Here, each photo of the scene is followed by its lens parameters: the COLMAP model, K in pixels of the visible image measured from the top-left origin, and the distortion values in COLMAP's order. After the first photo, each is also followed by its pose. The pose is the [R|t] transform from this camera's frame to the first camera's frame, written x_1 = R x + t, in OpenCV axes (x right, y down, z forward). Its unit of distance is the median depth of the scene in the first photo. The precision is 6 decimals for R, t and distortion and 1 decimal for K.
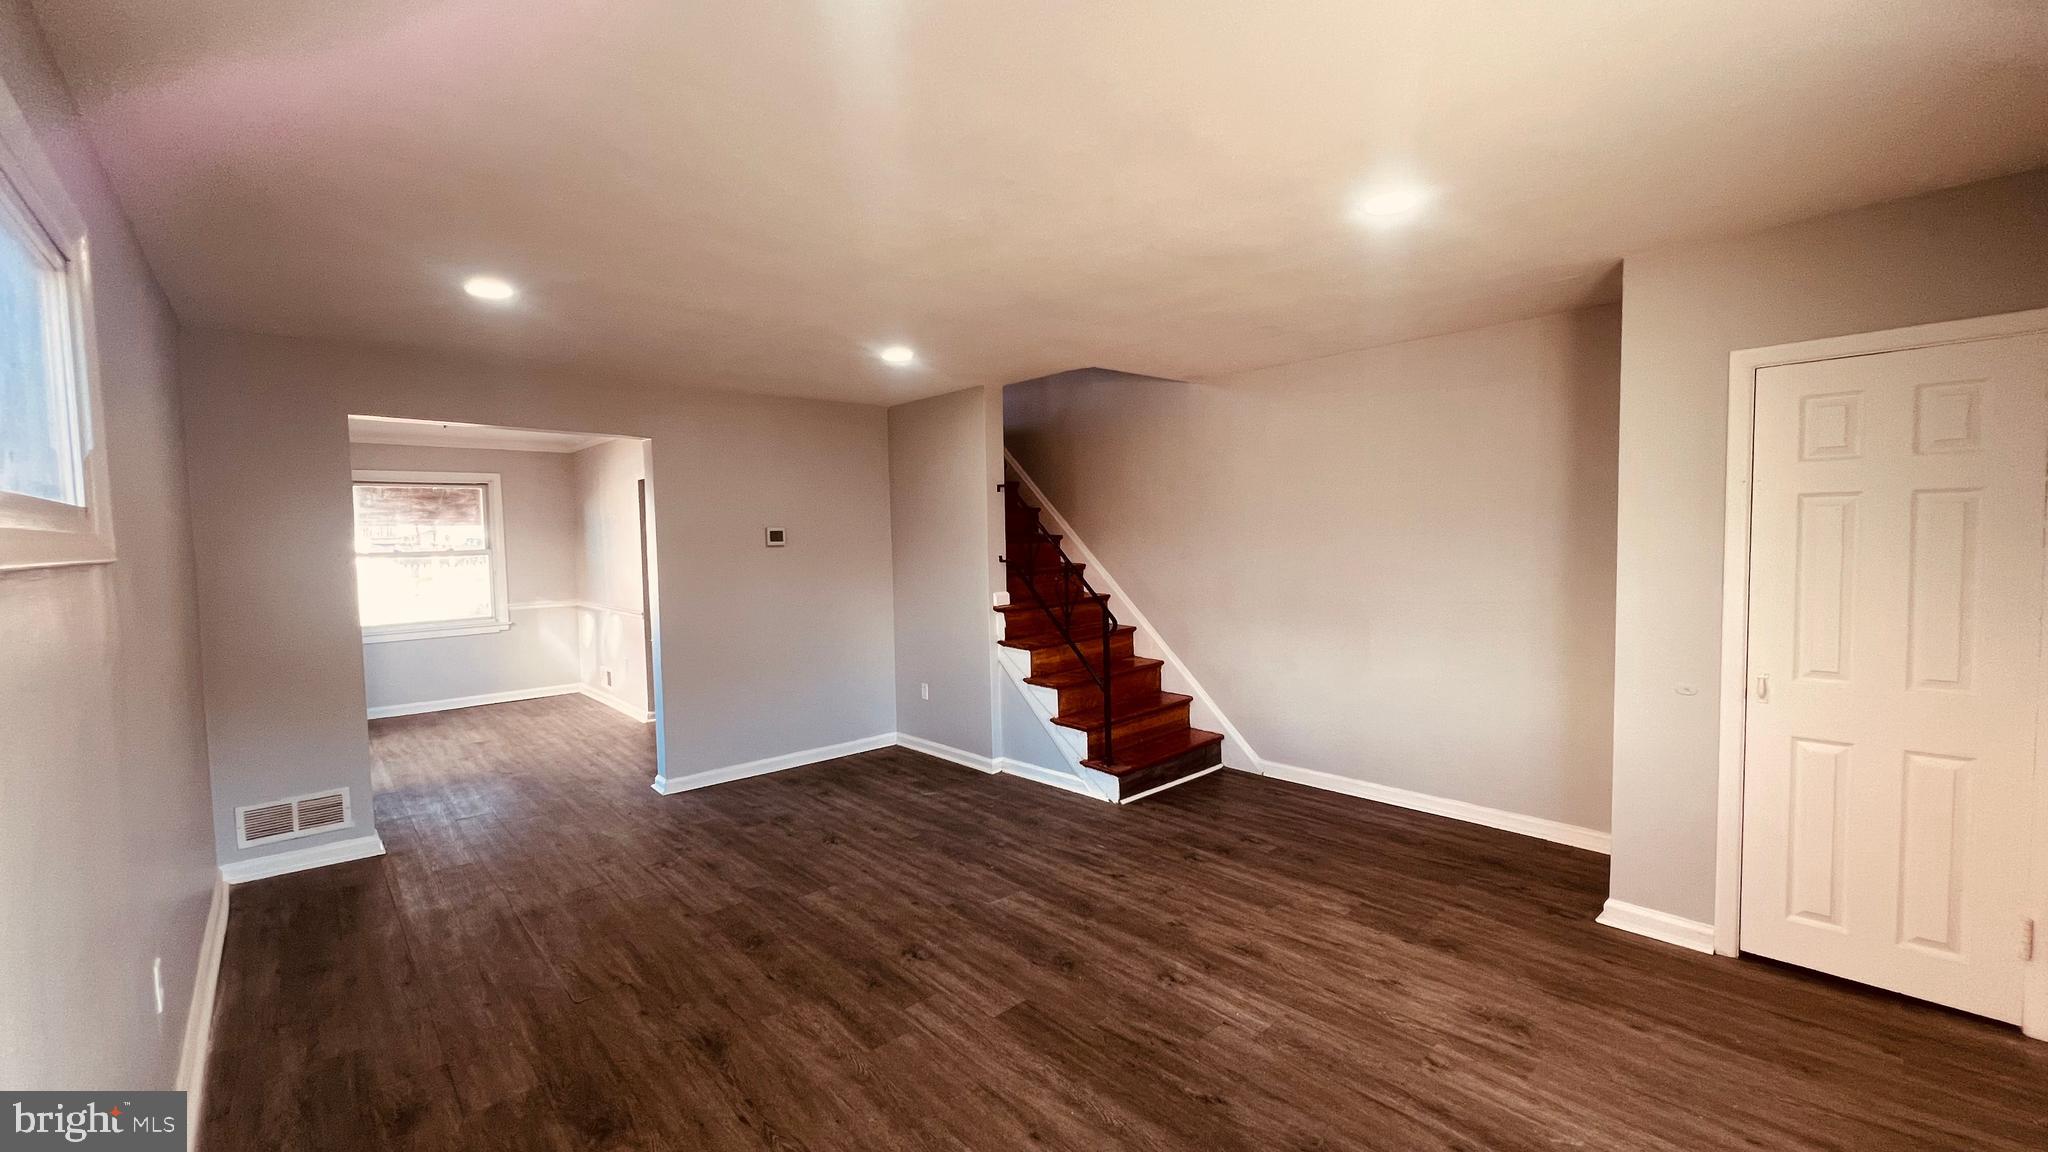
lens RADIAL K [[822.4, 0, 1016.2], [0, 822.4, 567.4], [0, 0, 1]] dist [-0.001229, 0.000539]
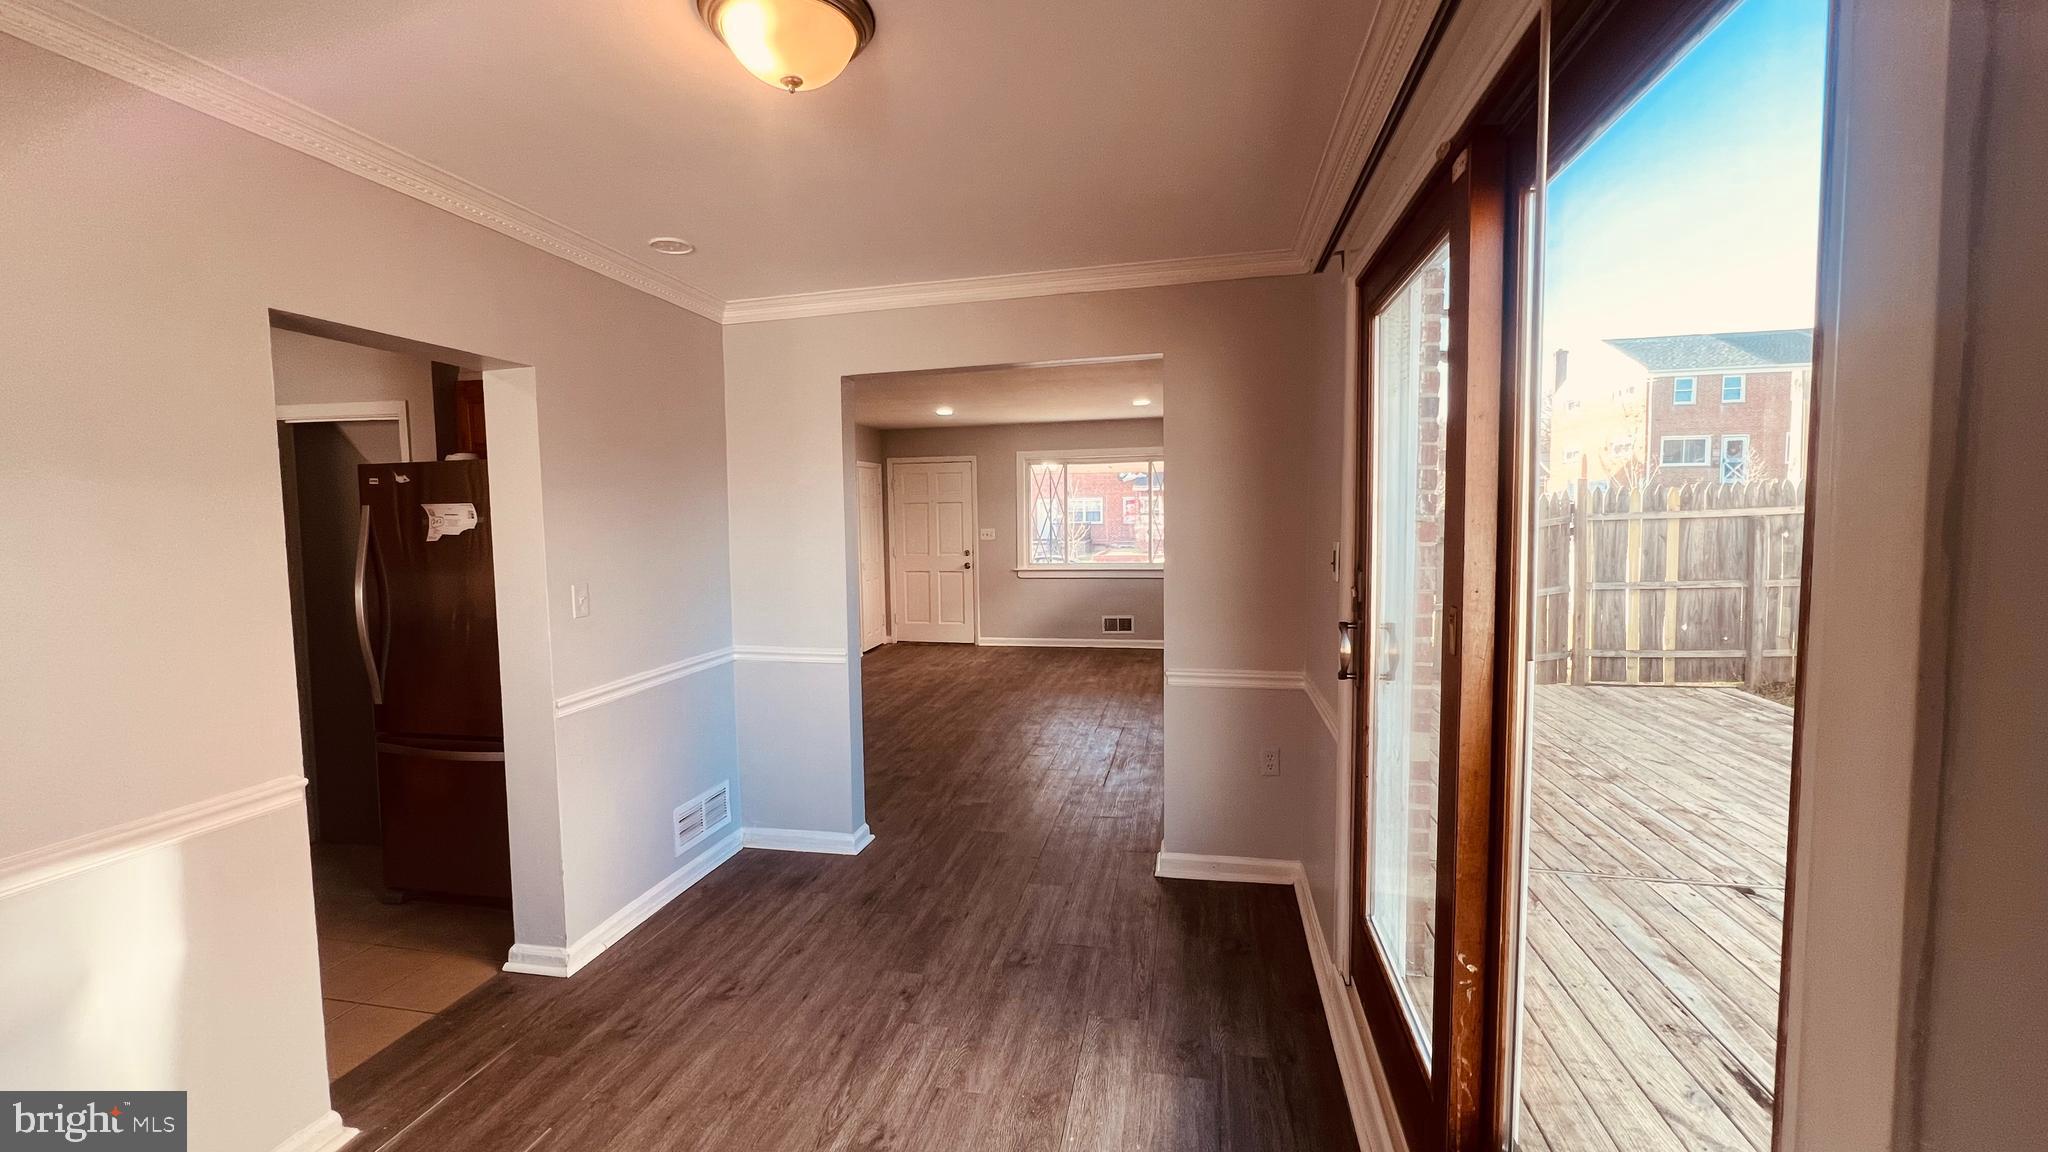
lens RADIAL K [[818.0, 0, 1015.3], [0, 818.0, 571.8], [0, 0, 1]] dist [-0.002011, 0.000198]
pose [[-0.576975, -0.032006, 0.816134, -1.557728], [0.063771, 0.994416, 0.084081, -0.049576], [-0.814268, 0.100559, -0.571712, 1.786141]]
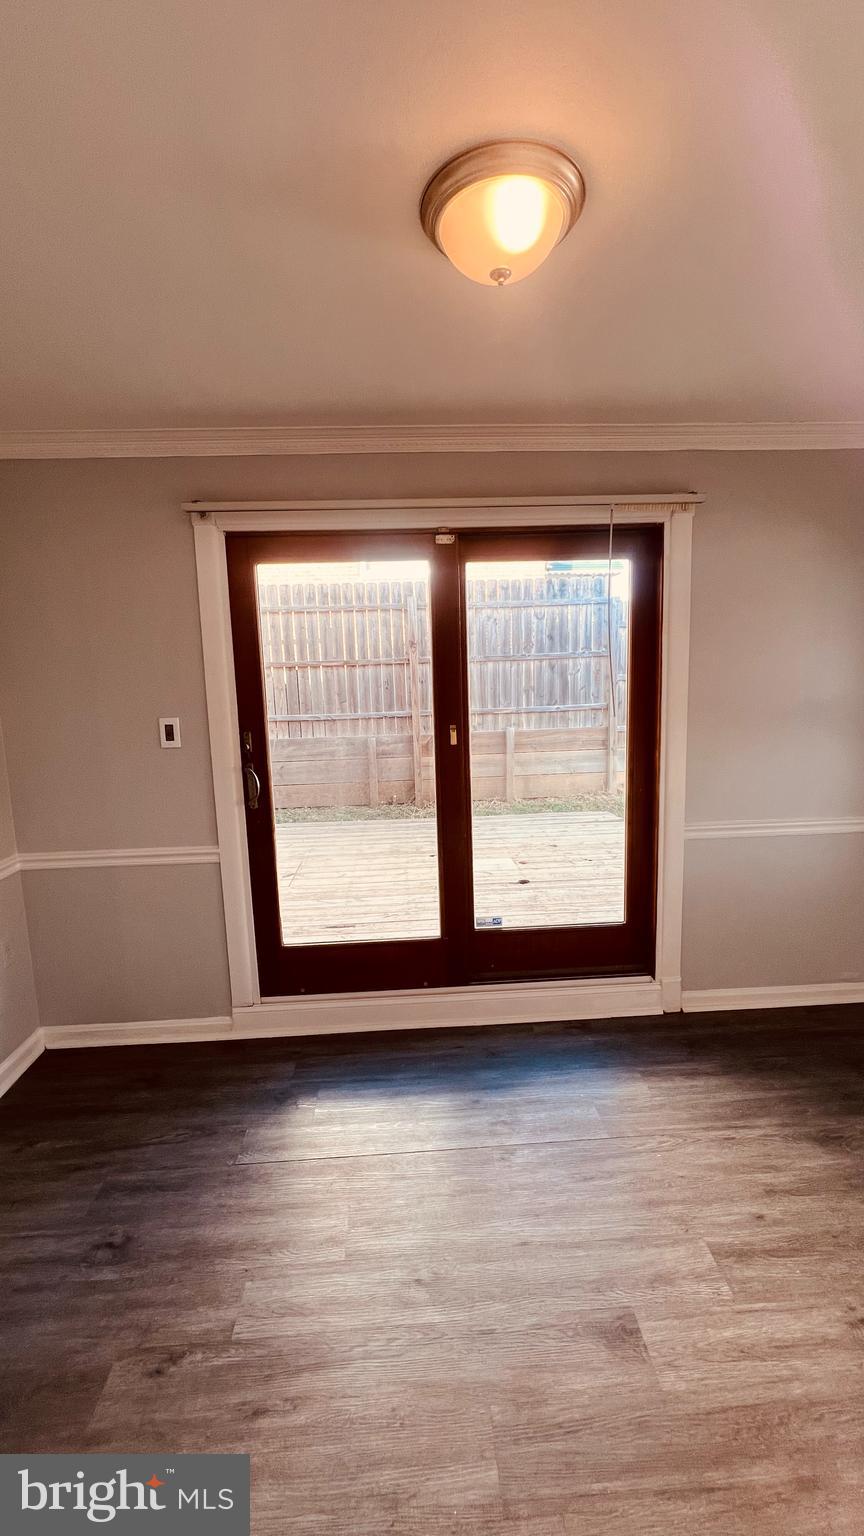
lens RADIAL K [[613.5, 0, 433.9], [0, 613.5, 774.6], [0, 0, 1]] dist [-0.002011, 0.000198]
pose [[-0.636302, 0.162727, -0.754082, -0.789538], [0.007515, 0.978760, 0.204870, -0.074014], [0.771403, 0.124692, -0.624010, 1.820786]]
